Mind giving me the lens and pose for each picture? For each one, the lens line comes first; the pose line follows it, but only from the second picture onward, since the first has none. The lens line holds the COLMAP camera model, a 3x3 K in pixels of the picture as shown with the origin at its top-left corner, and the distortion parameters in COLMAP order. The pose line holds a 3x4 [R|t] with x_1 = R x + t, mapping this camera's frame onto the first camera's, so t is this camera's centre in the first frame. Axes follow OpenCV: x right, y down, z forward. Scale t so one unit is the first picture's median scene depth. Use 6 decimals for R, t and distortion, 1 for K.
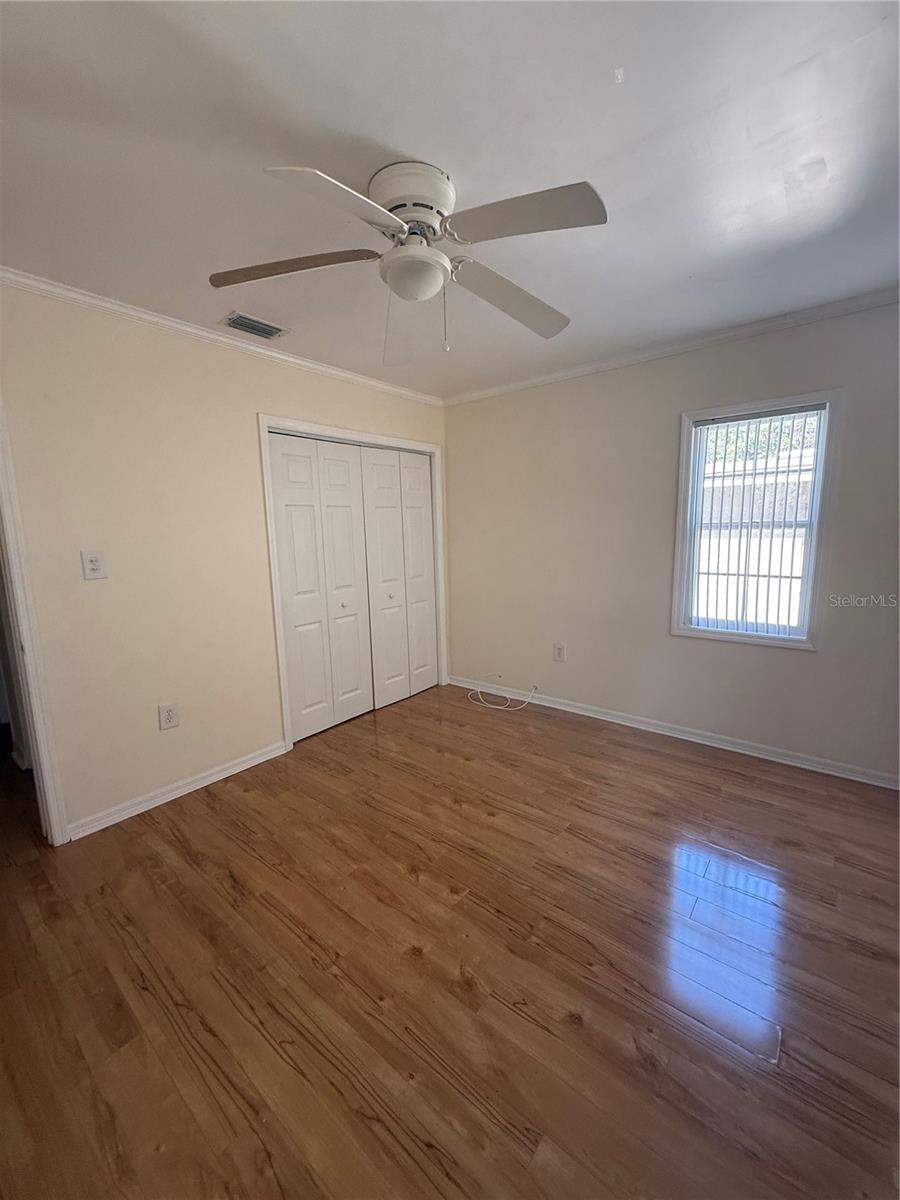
lens RADIAL K [[477.9, 0, 450.0], [0, 477.9, 600.0], [0, 0, 1]] dist [-0.000300, 0.000096]
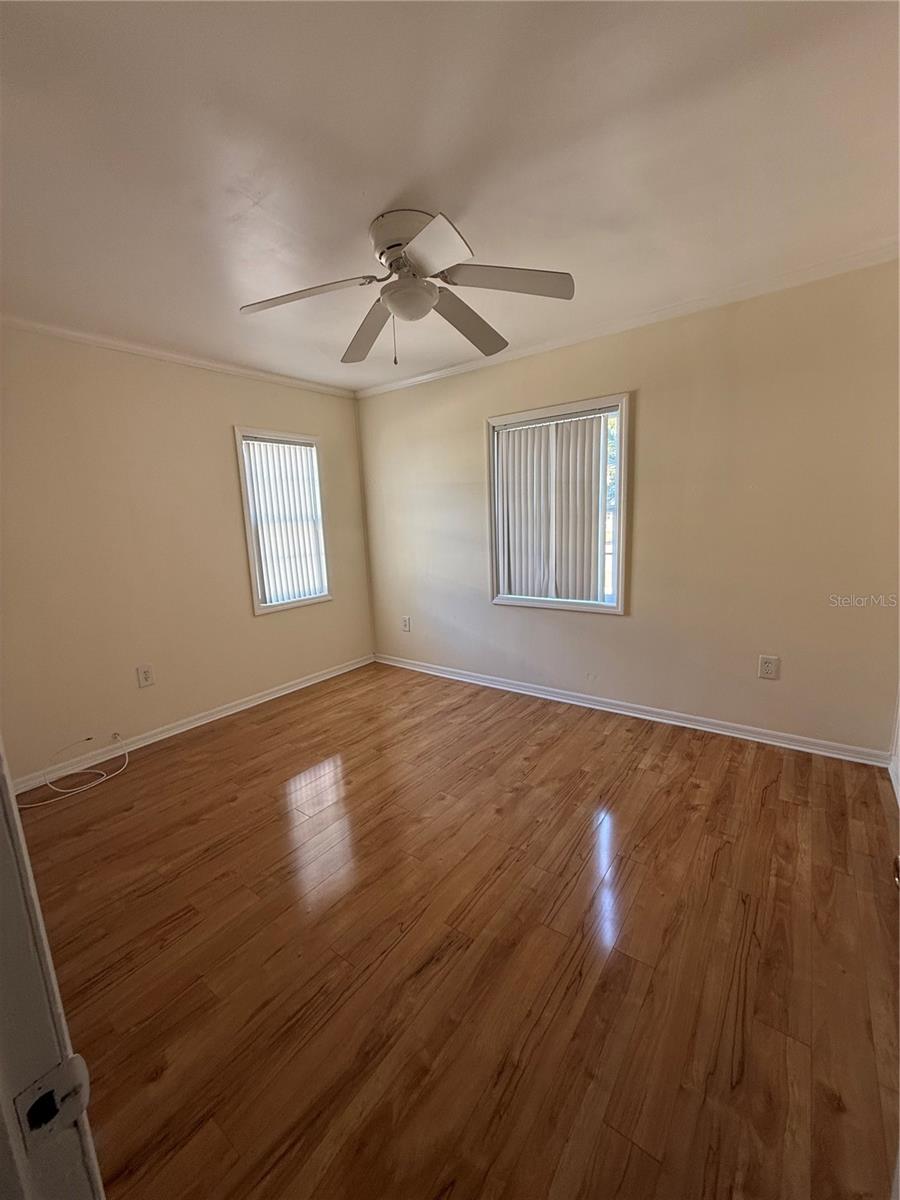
lens RADIAL K [[477.9, 0, 450.0], [0, 477.9, 600.0], [0, 0, 1]] dist [-0.000300, 0.000096]
pose [[-0.041874, -0.154029, 0.987179, -0.982074], [0.189467, 0.968893, 0.159213, -0.084506], [-0.980994, 0.193704, -0.011388, 0.751854]]
